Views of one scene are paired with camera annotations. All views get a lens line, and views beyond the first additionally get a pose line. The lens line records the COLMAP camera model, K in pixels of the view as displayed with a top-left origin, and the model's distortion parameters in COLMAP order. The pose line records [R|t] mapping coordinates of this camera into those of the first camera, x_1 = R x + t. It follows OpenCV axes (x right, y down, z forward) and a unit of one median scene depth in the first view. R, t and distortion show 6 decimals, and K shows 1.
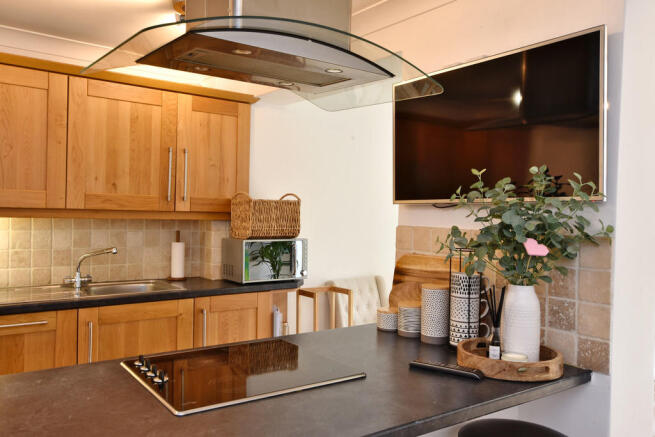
lens RADIAL K [[570.4, 0, 327.5], [0, 570.4, 218.5], [0, 0, 1]] dist [0.045301, -0.001984]
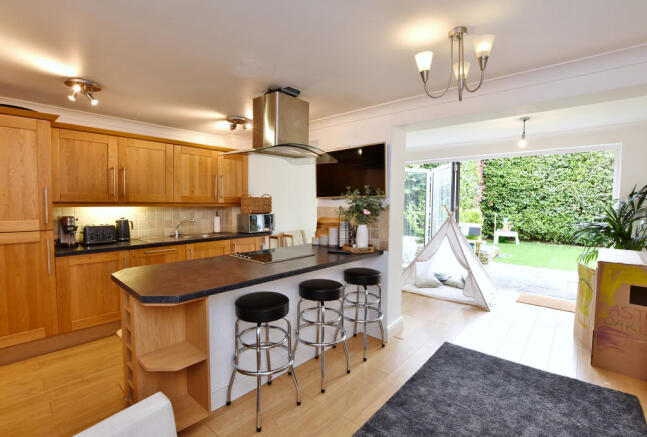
lens RADIAL K [[297.8, 0, 323.5], [0, 297.8, 218.5], [0, 0, 1]] dist [-0.000631, -0.013079]
pose [[0.979919, -0.026831, 0.197581, -0.133031], [0.018048, 0.998773, 0.046118, 0.004734], [-0.198576, -0.041626, 0.979201, -0.381974]]
